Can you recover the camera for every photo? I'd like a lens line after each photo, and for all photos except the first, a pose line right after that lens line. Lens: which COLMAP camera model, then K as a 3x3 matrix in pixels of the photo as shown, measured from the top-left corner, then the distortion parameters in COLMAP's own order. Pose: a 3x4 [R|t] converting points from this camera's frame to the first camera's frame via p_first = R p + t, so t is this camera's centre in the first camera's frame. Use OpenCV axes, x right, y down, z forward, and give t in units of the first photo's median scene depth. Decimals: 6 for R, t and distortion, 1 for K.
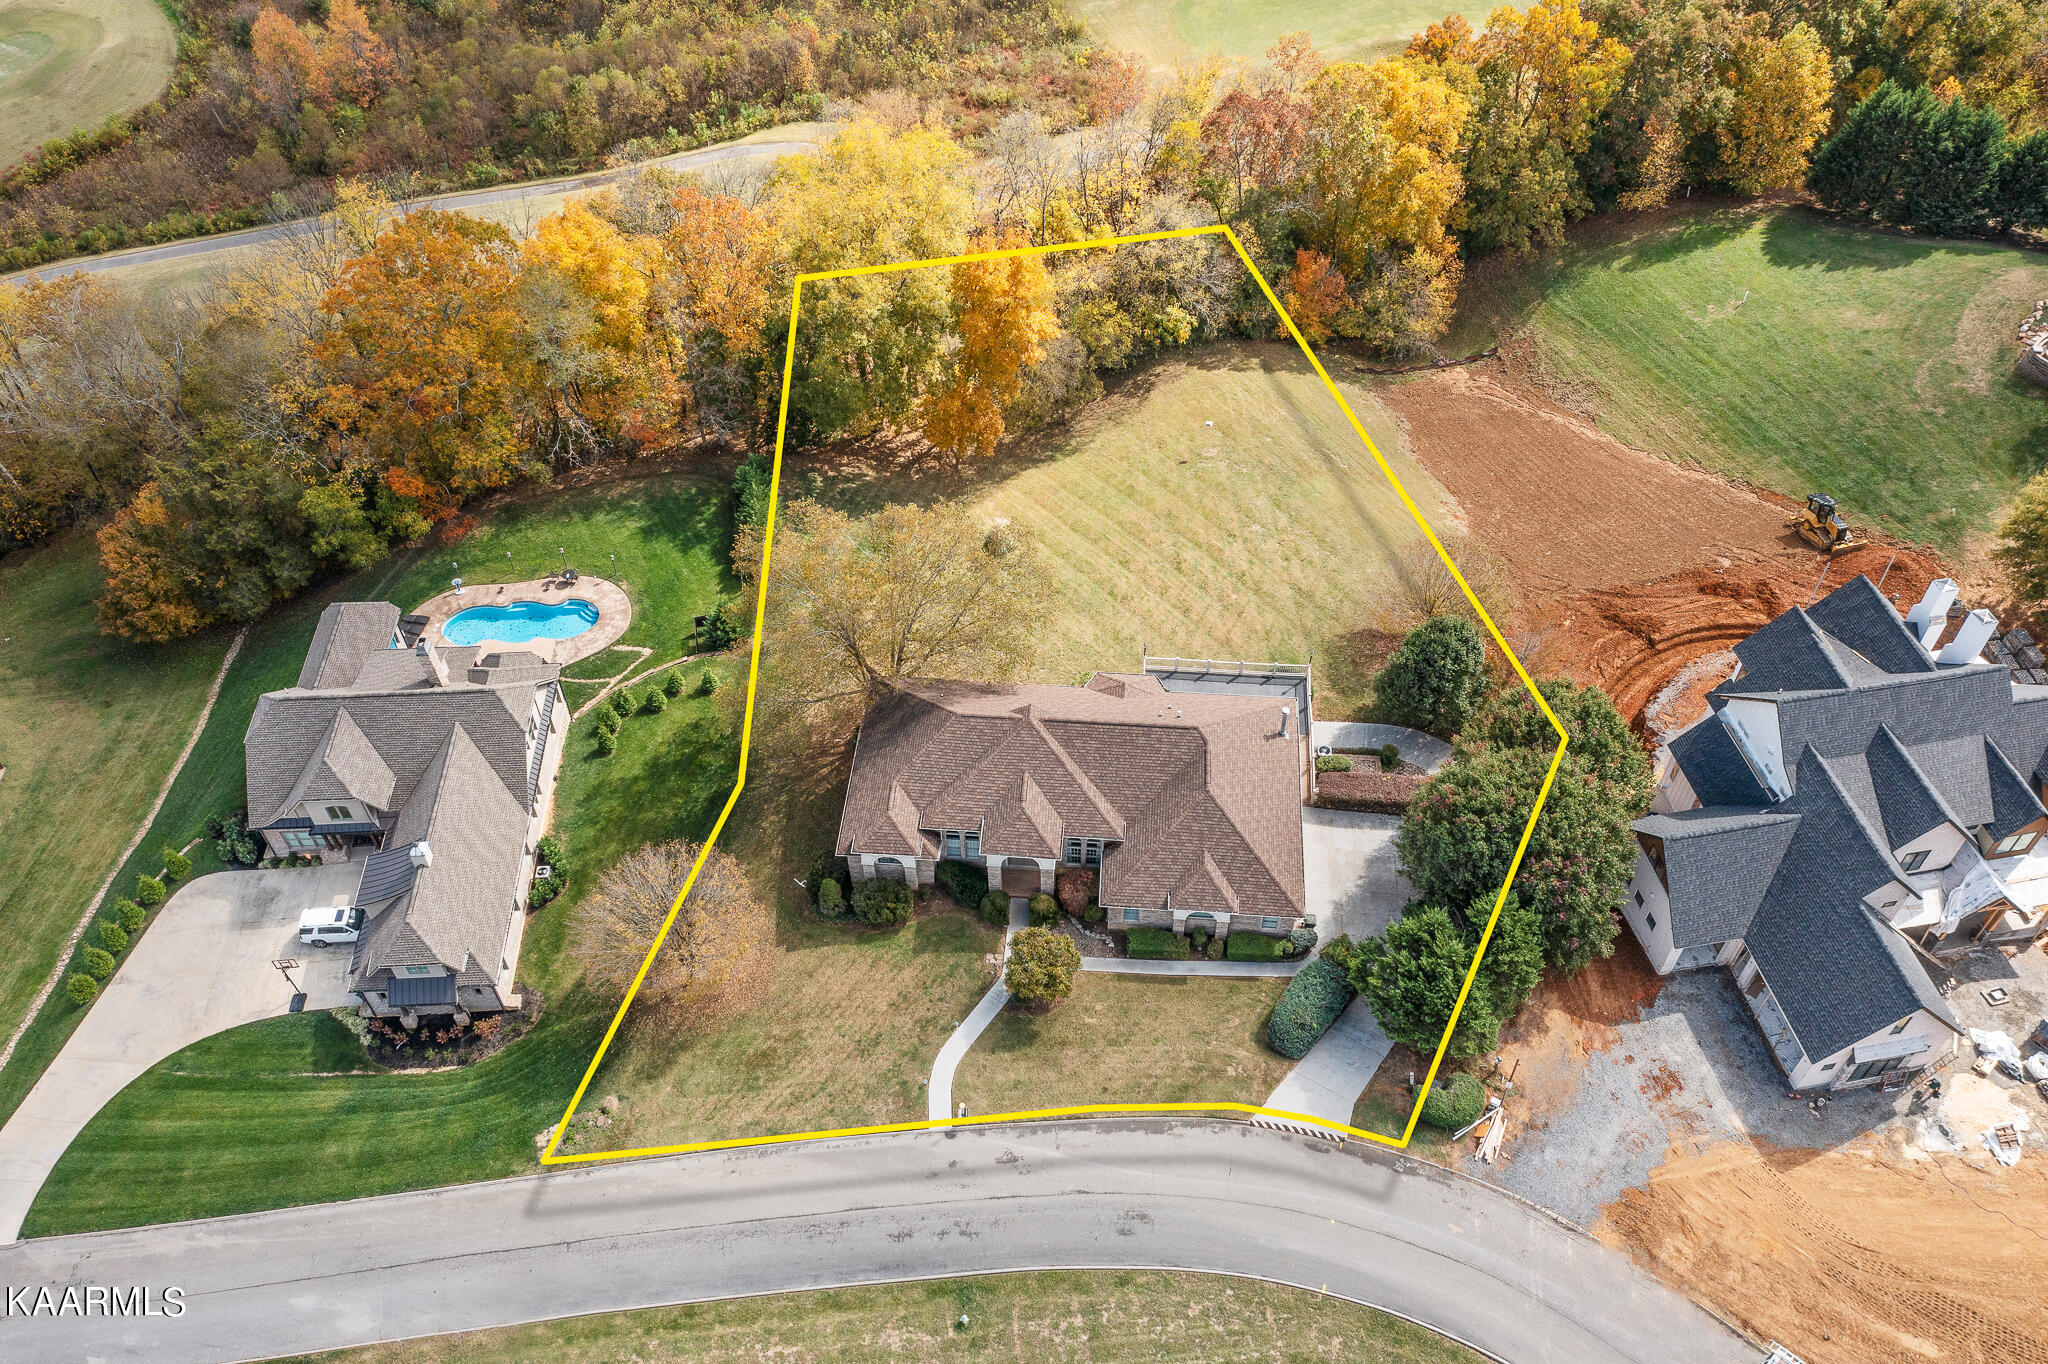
lens RADIAL K [[1610.9, 0, 1018.4], [0, 1610.9, 684.4], [0, 0, 1]] dist [-0.026461, 0.000878]
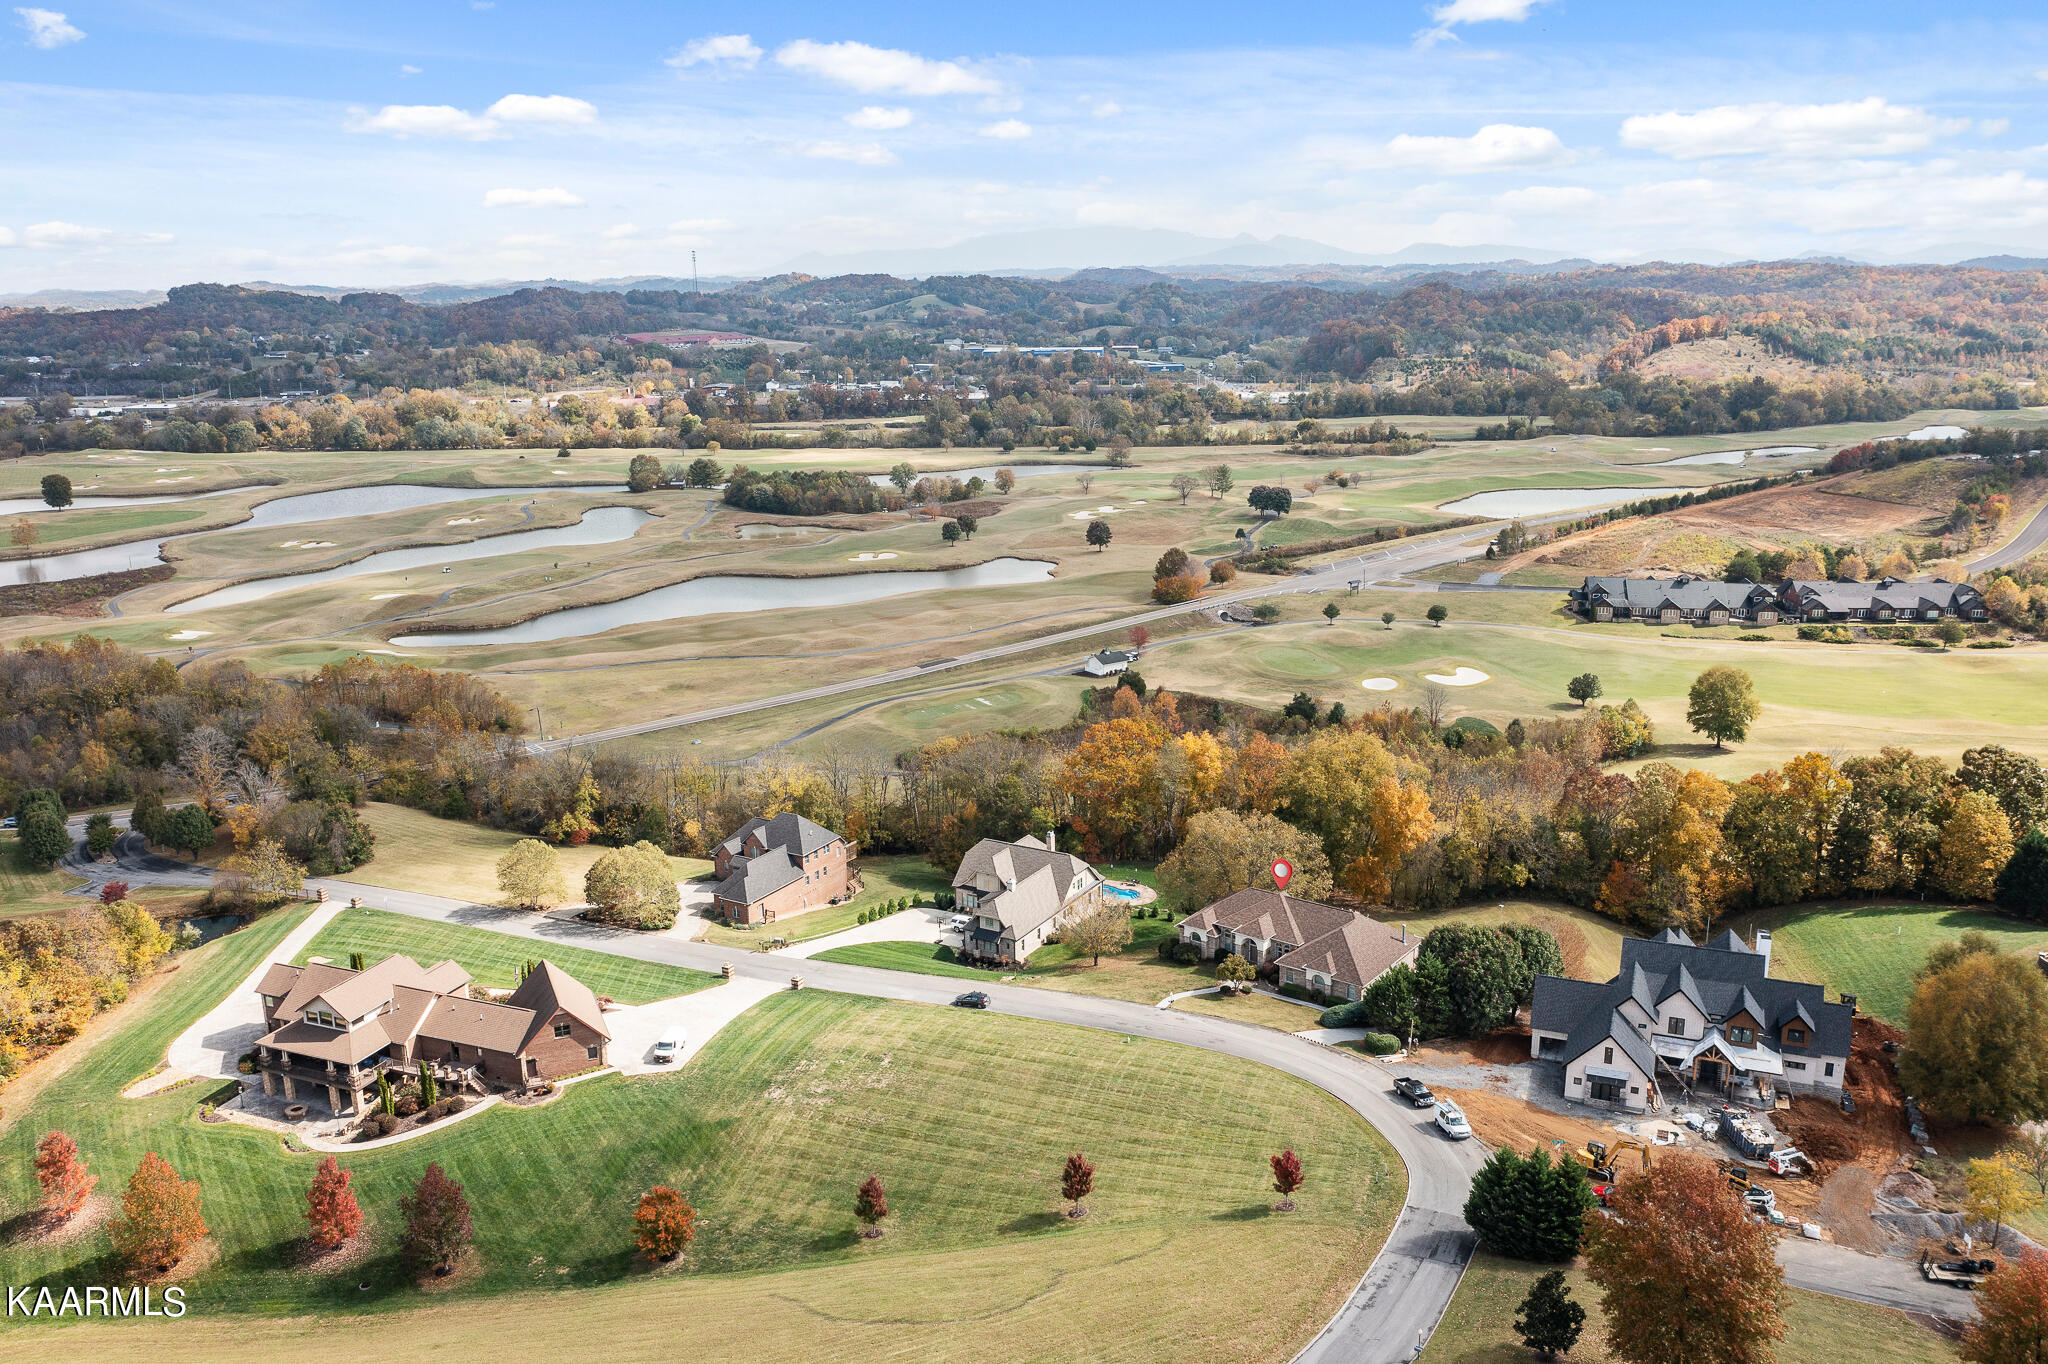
lens RADIAL K [[1625.9, 0, 1016.4], [0, 1625.9, 689.7], [0, 0, 1]] dist [-0.029783, 0.012575]
pose [[0.841399, 0.139311, -0.522149, 0.803848], [-0.401656, 0.807625, -0.431757, 0.877664], [0.361552, 0.573004, 0.735490, -0.851188]]
